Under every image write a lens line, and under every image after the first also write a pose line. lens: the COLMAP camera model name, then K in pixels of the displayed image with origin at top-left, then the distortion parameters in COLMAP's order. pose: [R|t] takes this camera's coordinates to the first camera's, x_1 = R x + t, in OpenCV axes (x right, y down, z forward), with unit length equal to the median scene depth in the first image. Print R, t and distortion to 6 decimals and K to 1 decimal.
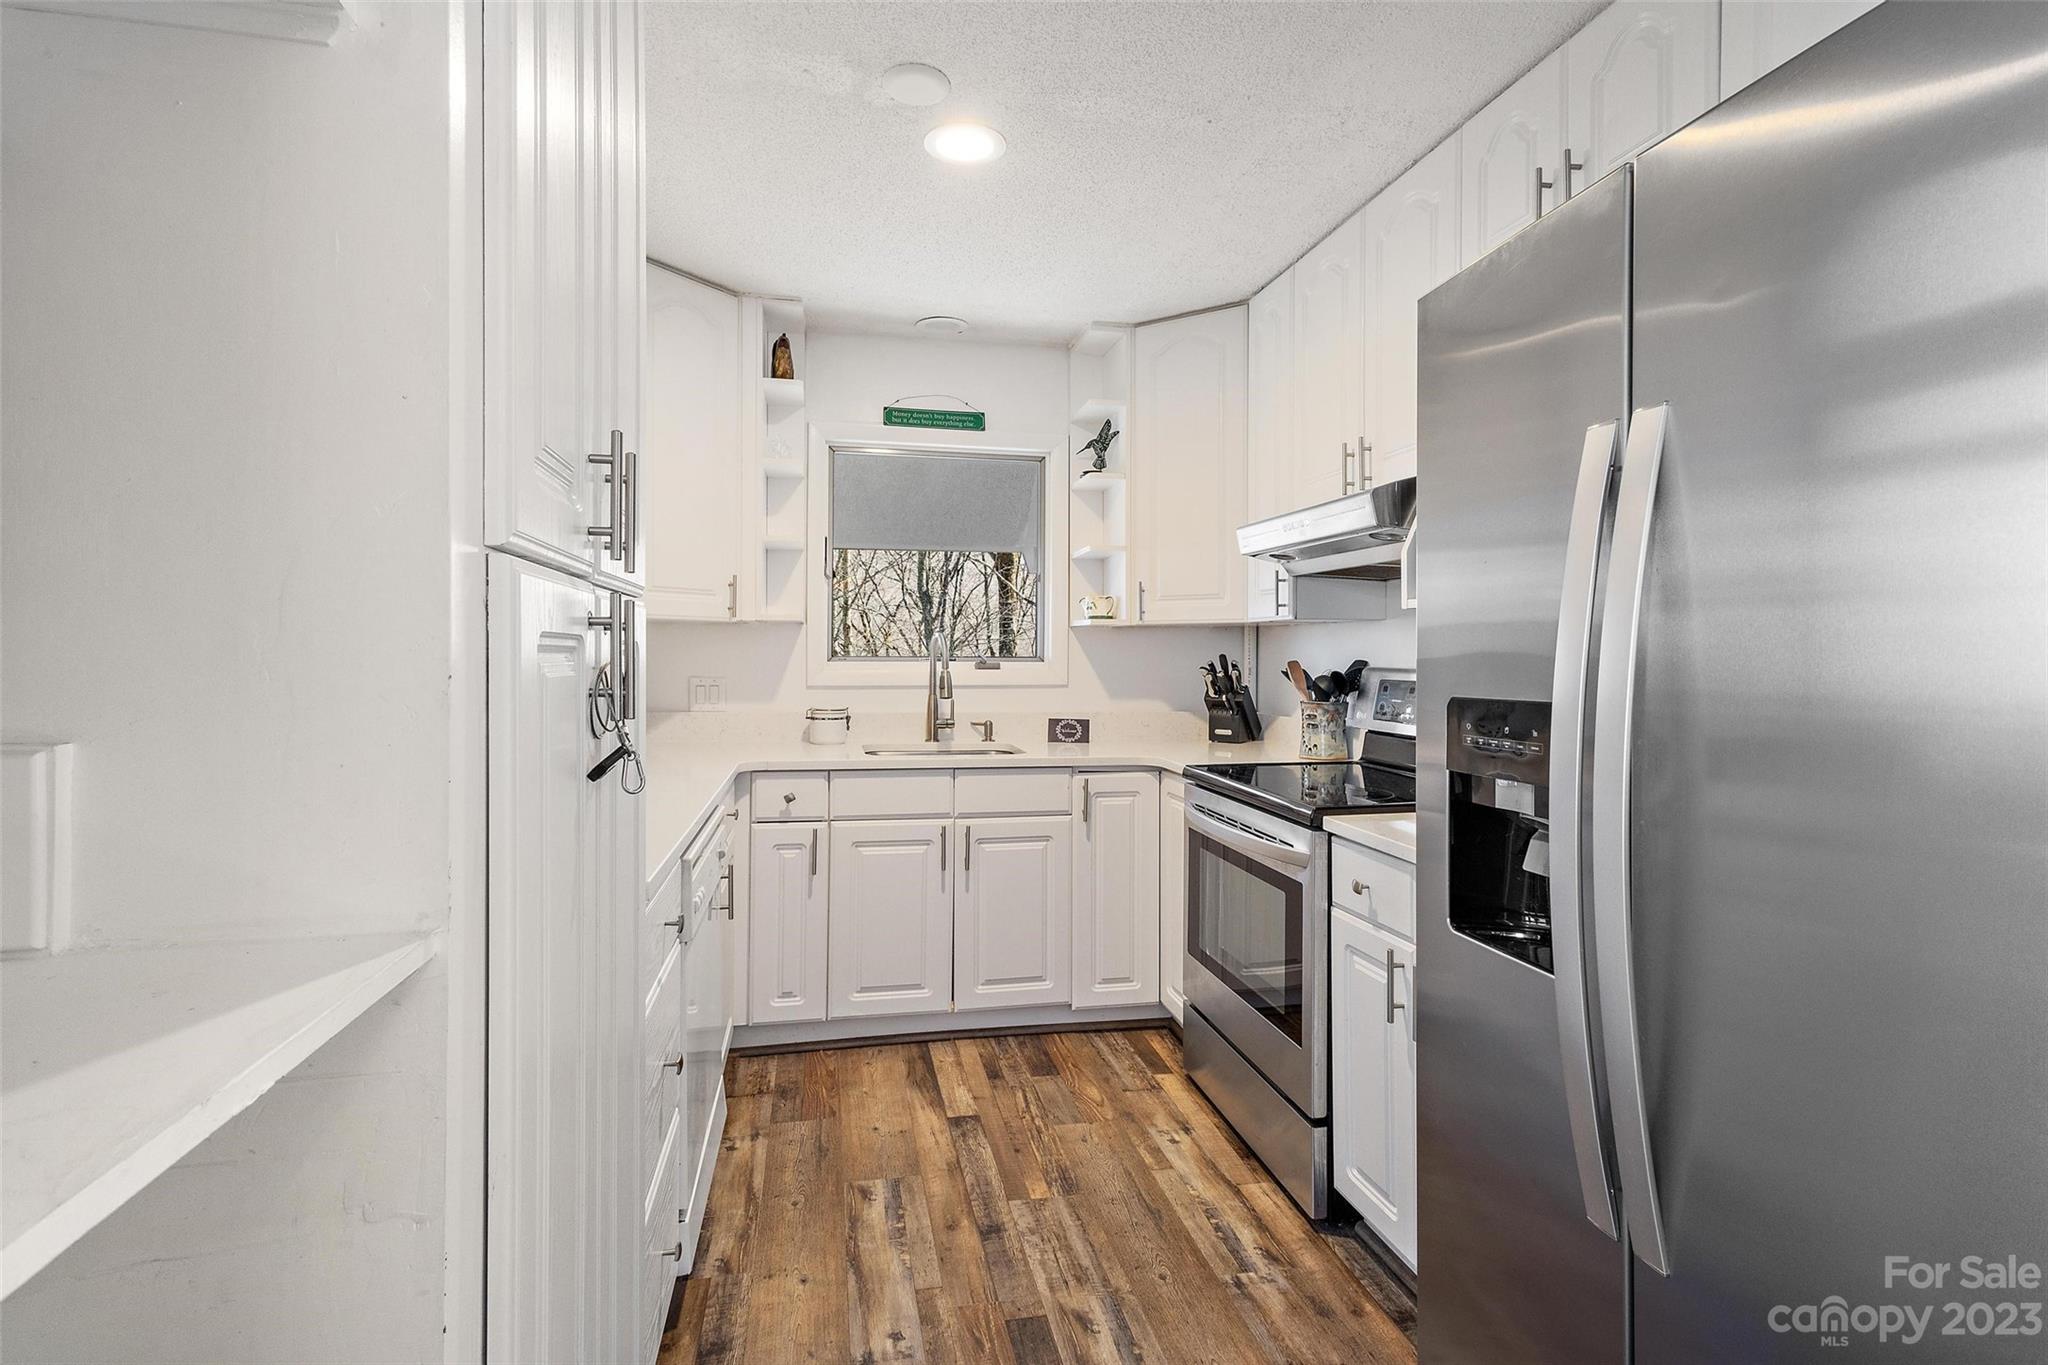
lens RADIAL K [[950.7, 0, 1029.3], [0, 950.7, 662.5], [0, 0, 1]] dist [0.013748, -0.000456]
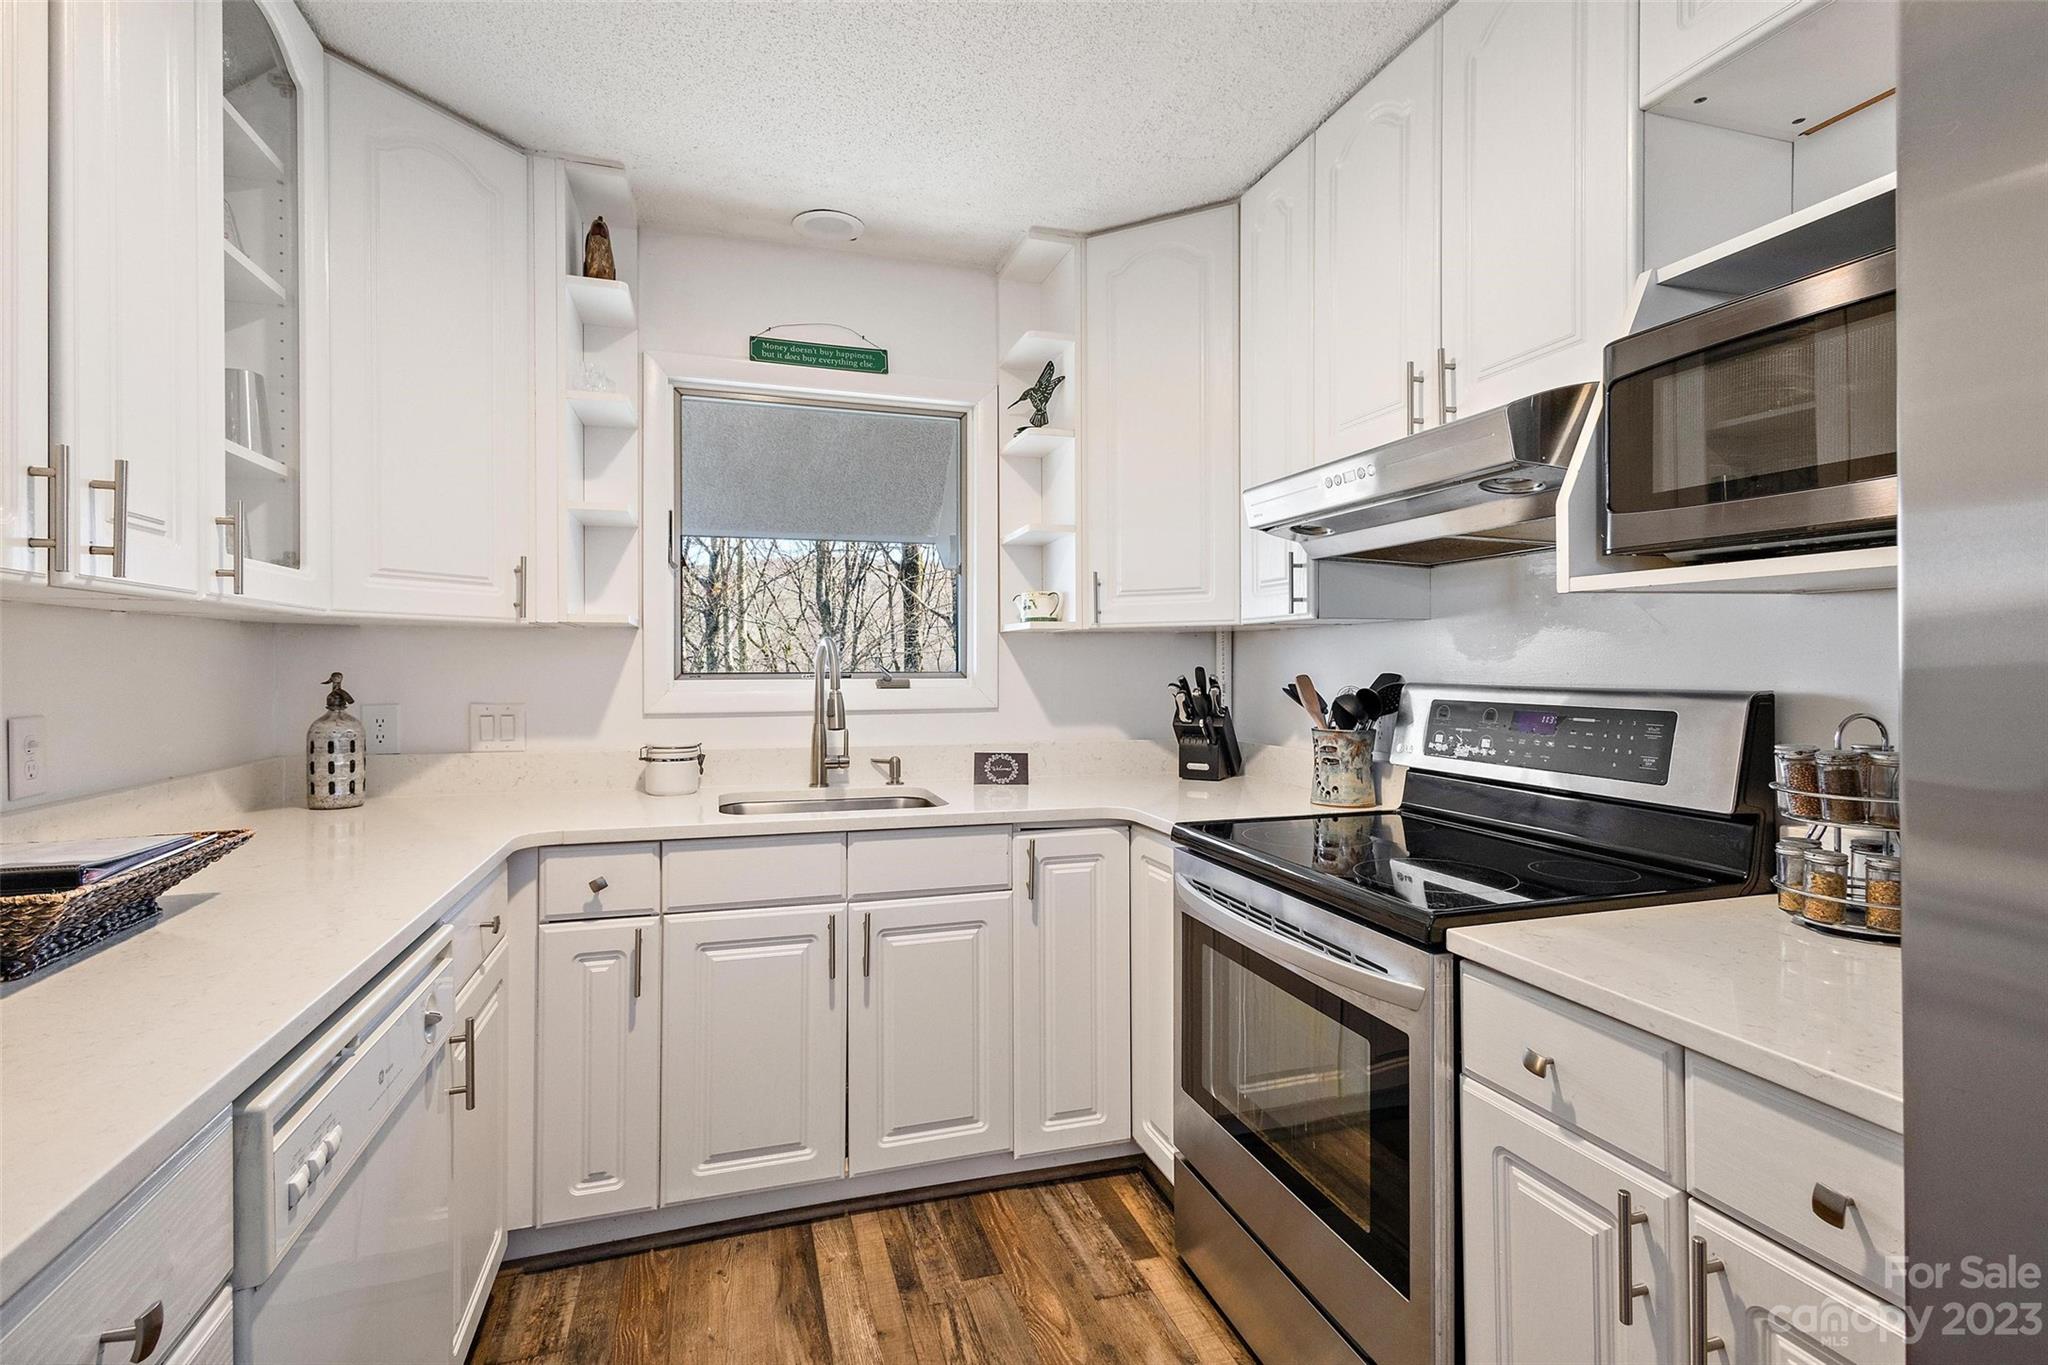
lens RADIAL K [[945.0, 0, 1020.4], [0, 945.0, 670.5], [0, 0, 1]] dist [0.002026, -0.000101]
pose [[0.995796, -0.006454, 0.091372, -0.013689], [0.007008, 0.999959, -0.005739, -0.002605], [-0.091331, 0.006355, 0.995800, 0.279902]]
